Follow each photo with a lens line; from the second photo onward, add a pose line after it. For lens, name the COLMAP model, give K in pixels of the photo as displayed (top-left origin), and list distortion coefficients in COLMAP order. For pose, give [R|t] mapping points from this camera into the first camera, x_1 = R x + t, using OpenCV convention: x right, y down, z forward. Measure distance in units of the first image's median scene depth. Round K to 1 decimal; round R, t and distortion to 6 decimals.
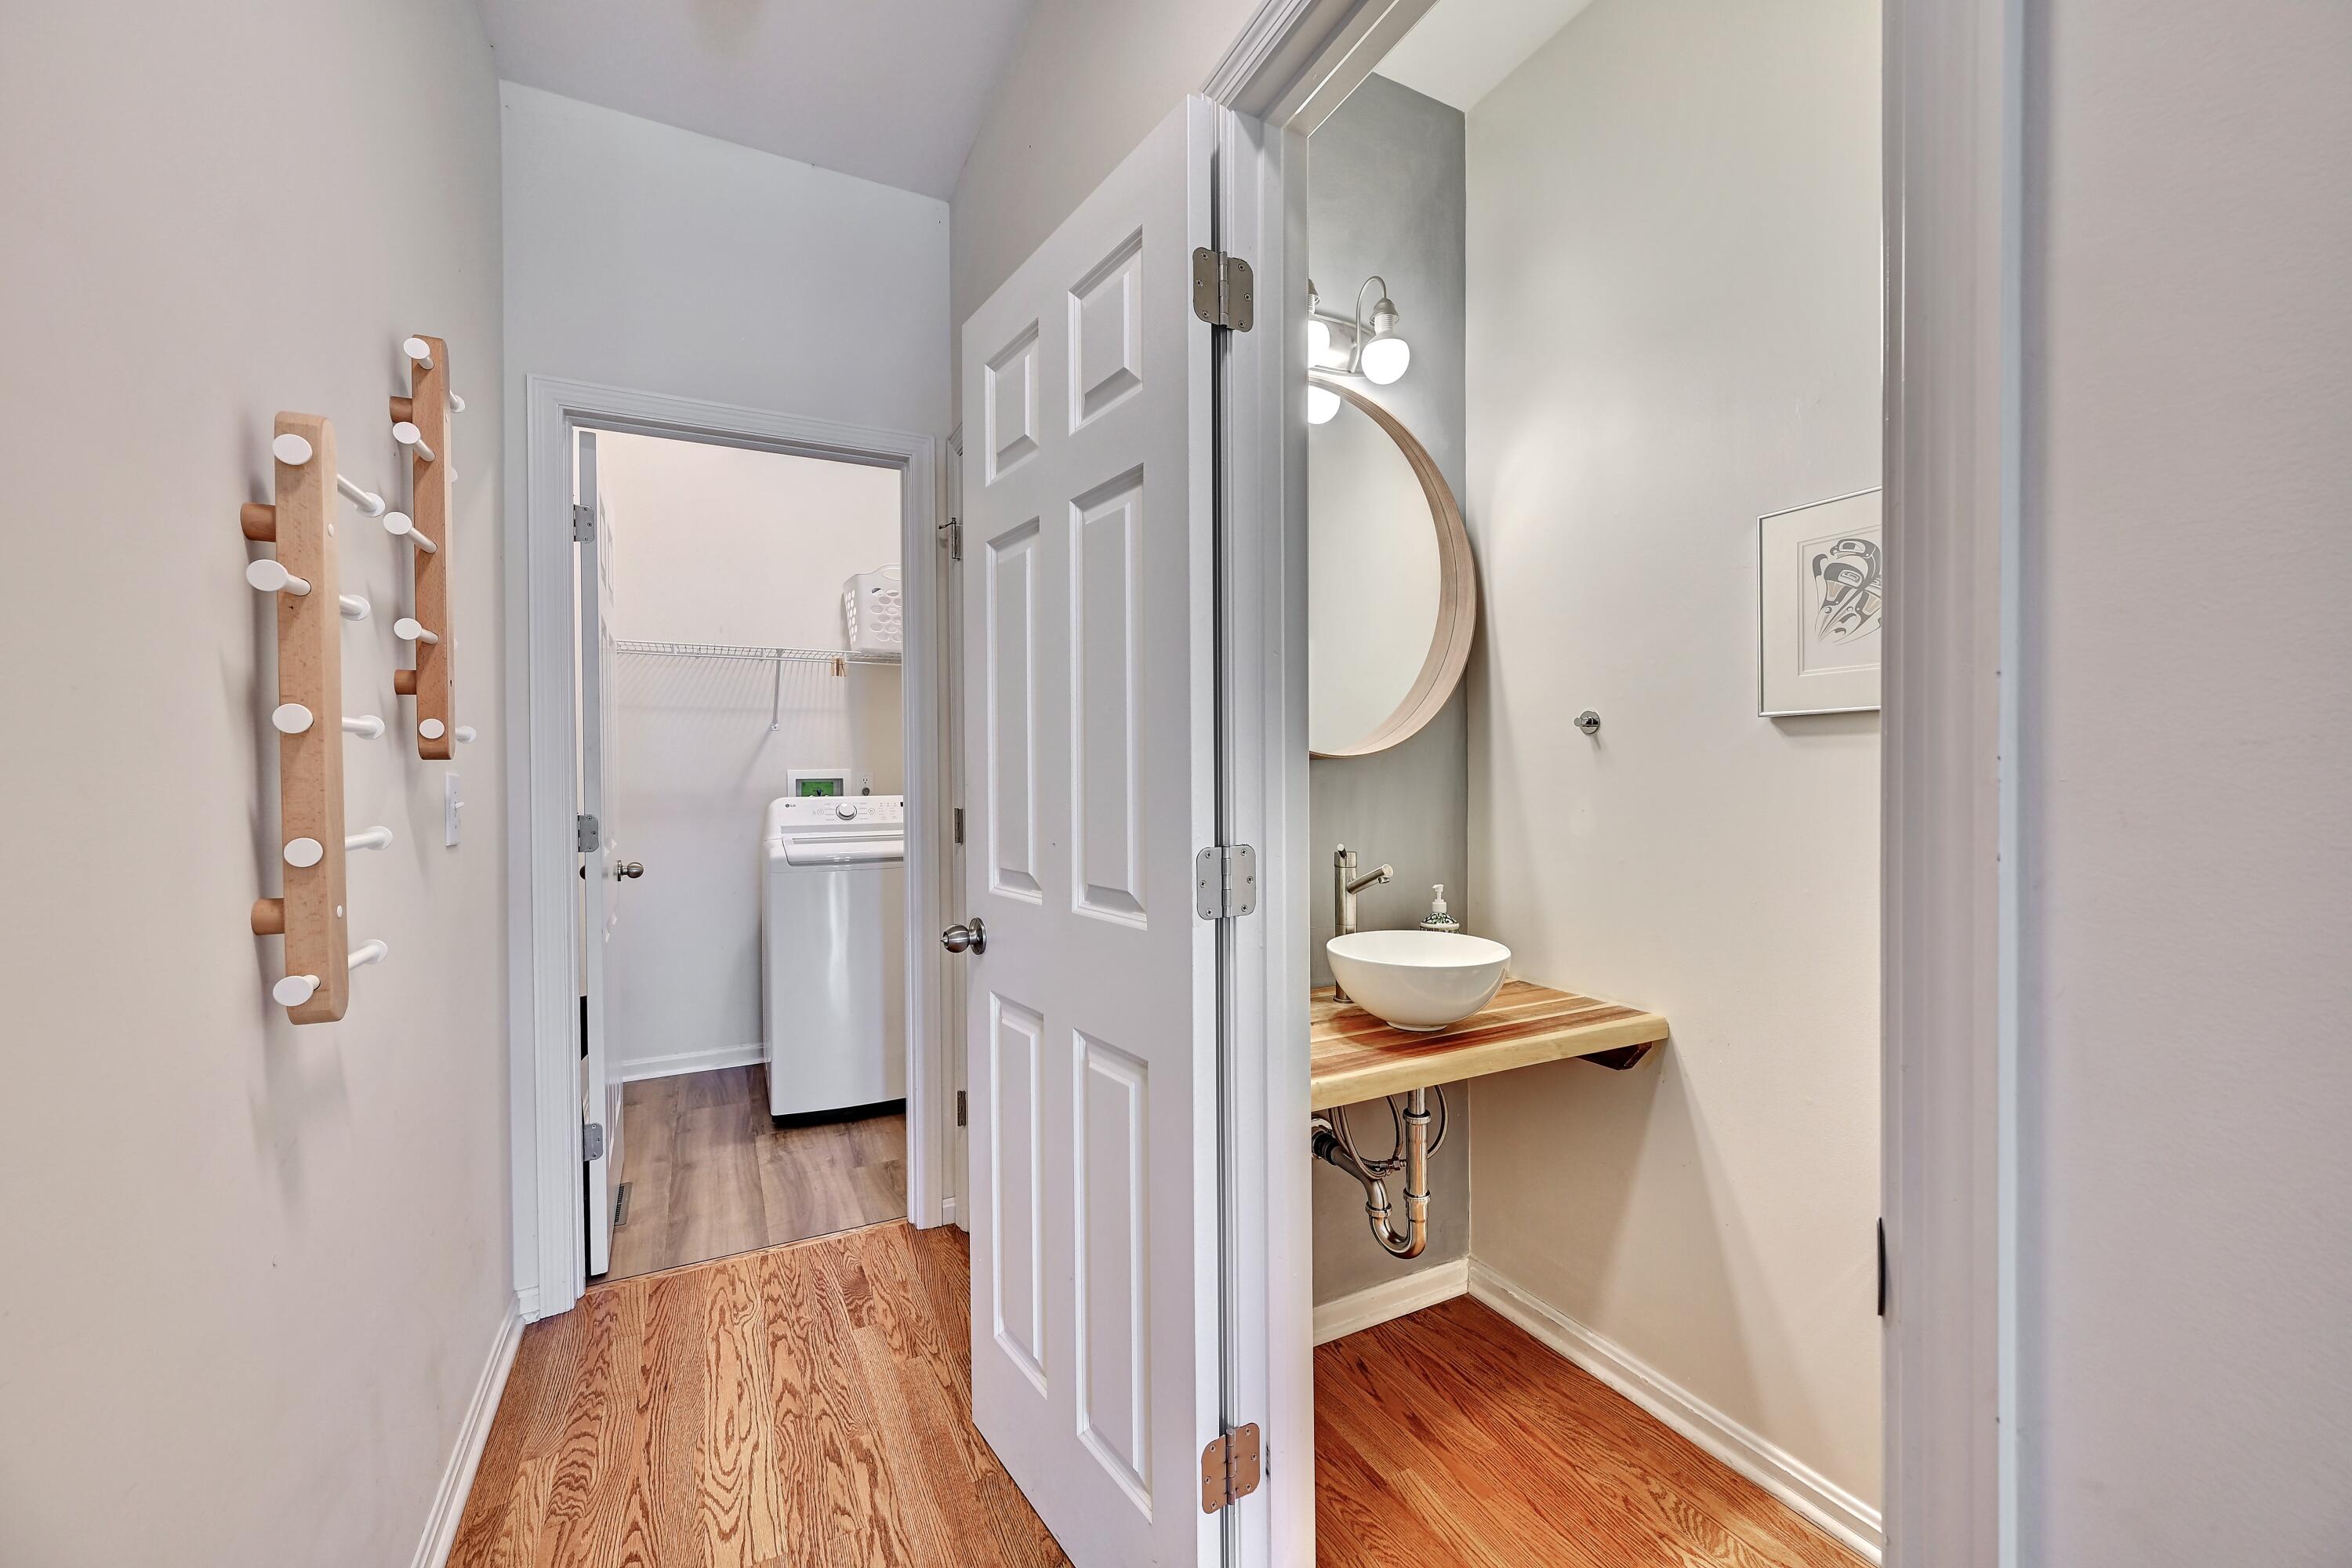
lens RADIAL K [[918.0, 0, 1177.7], [0, 918.0, 781.7], [0, 0, 1]] dist [-0.002073, 0.000370]
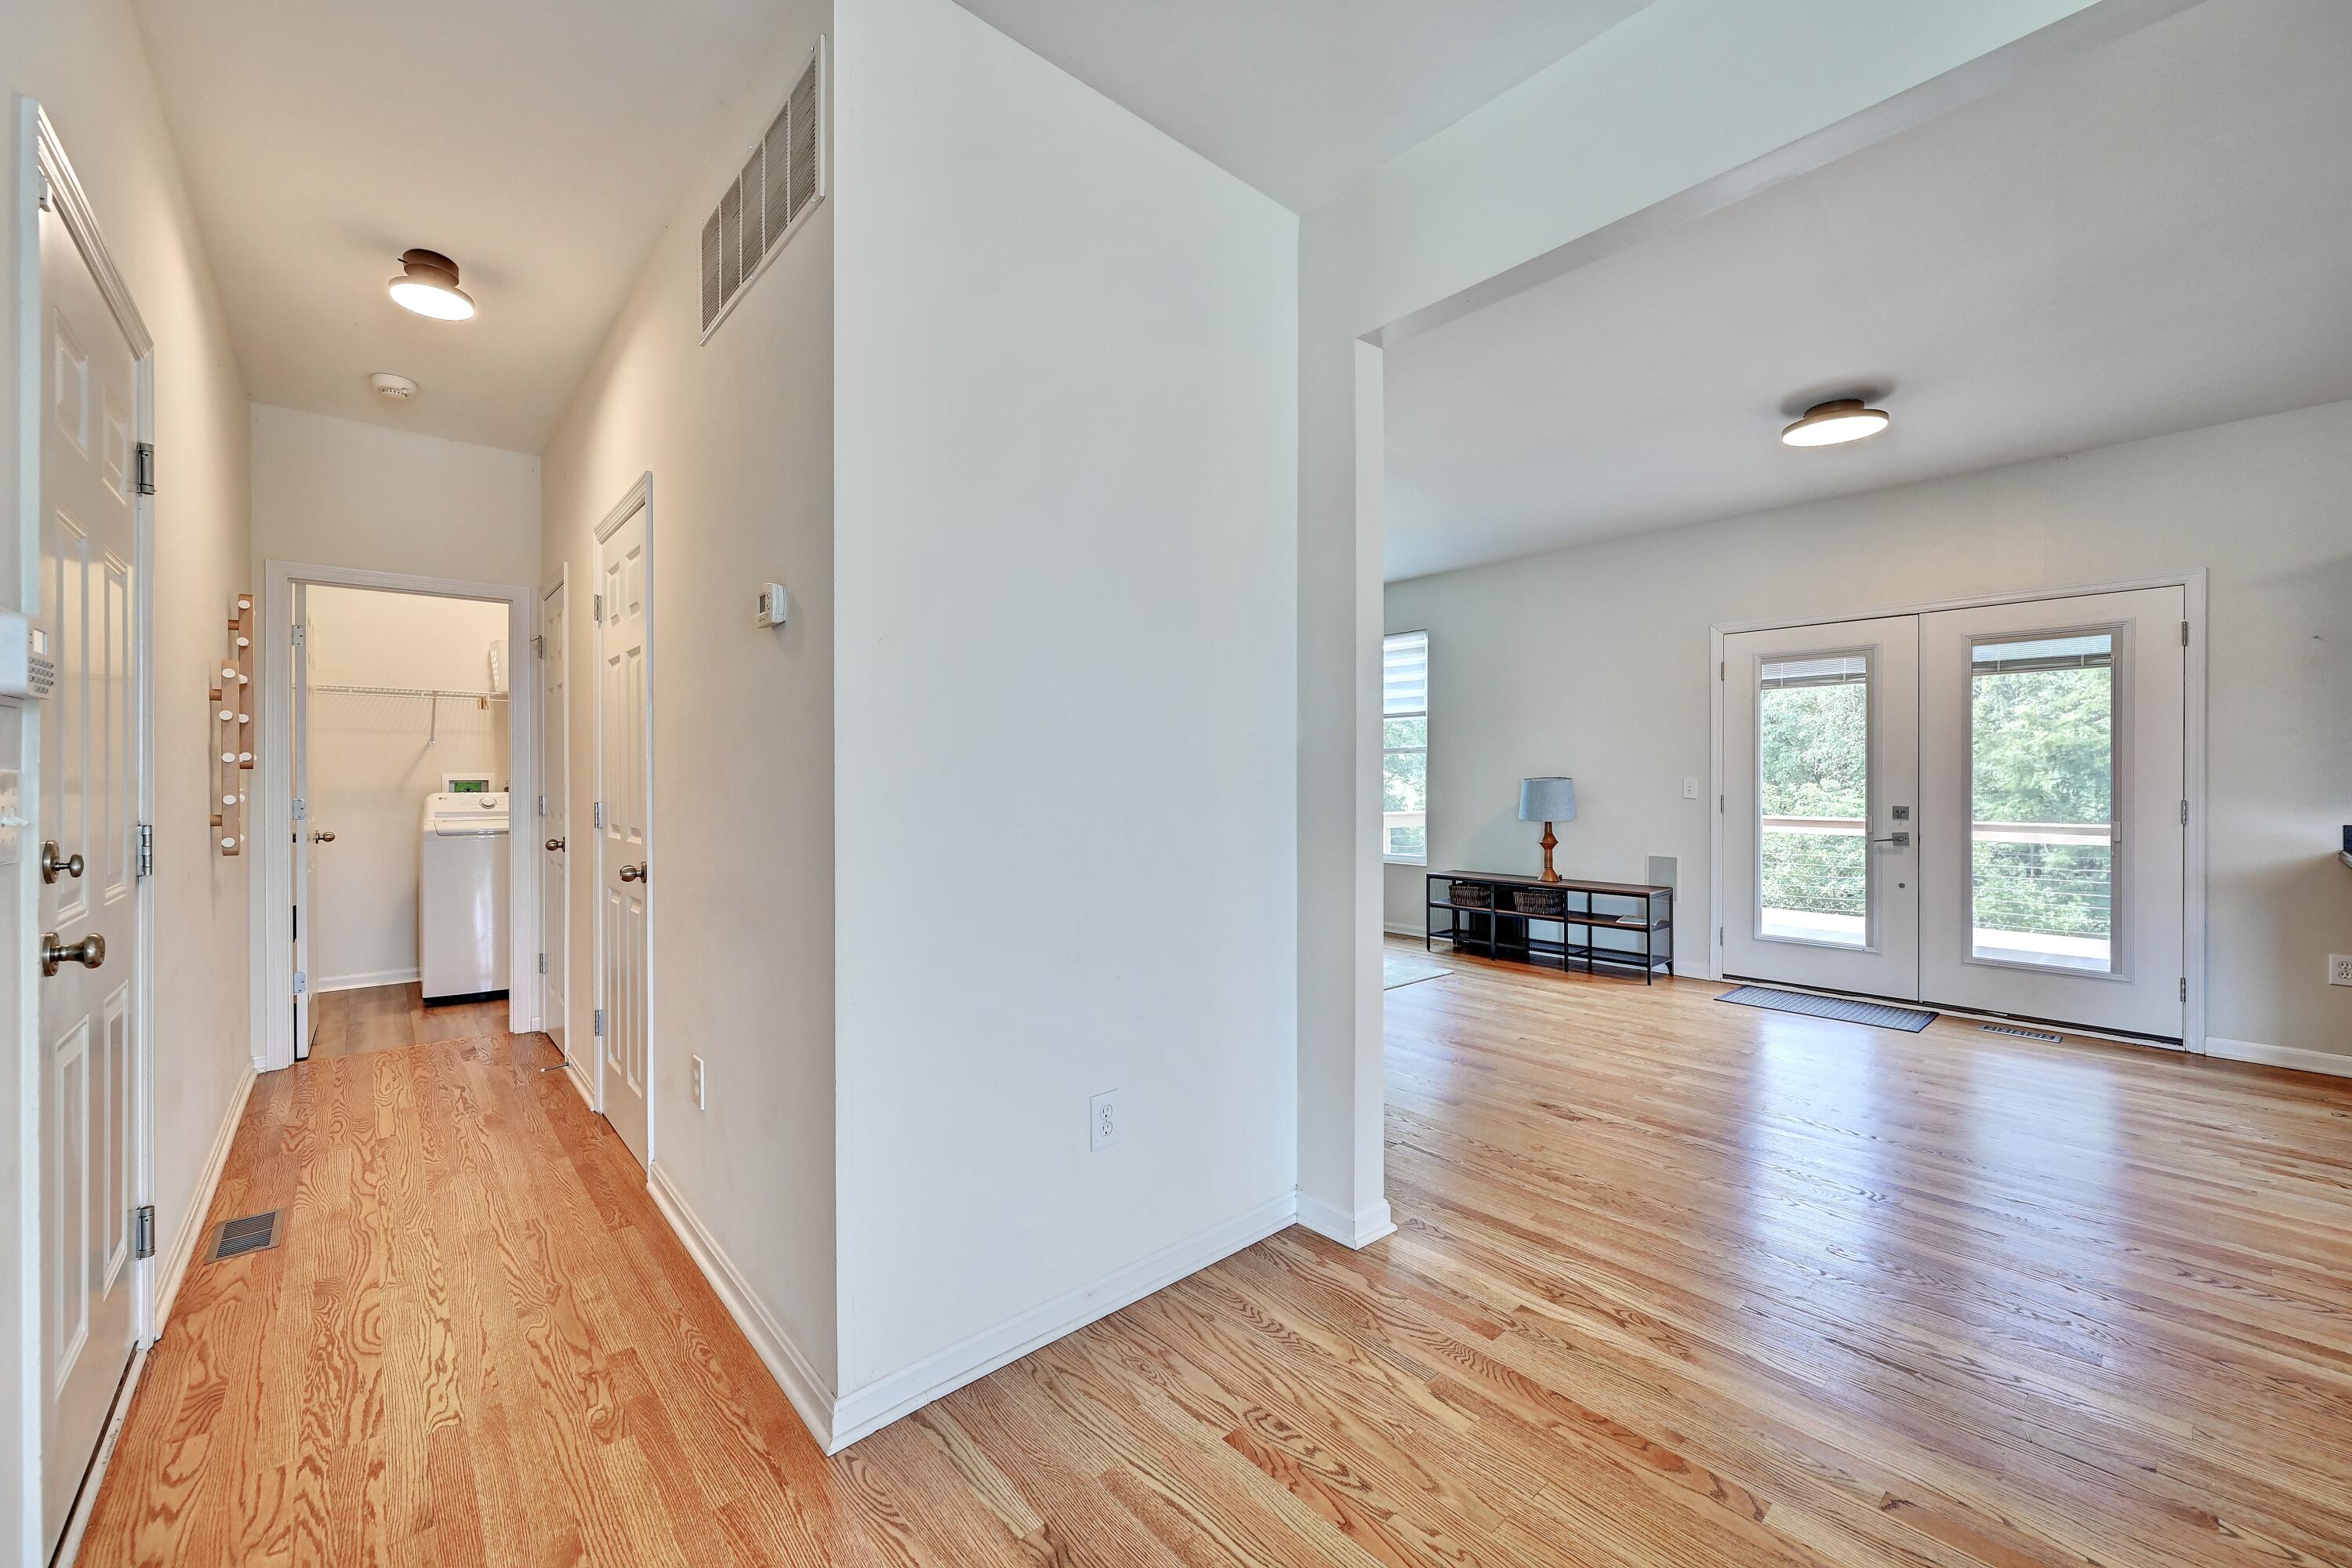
lens RADIAL K [[918.0, 0, 1177.7], [0, 918.0, 781.7], [0, 0, 1]] dist [-0.002073, 0.000370]
pose [[0.969146, 0.005435, 0.246426, 0.392984], [-0.003738, 0.999966, -0.007352, 0.006944], [-0.246457, 0.006204, 0.969134, -0.784303]]
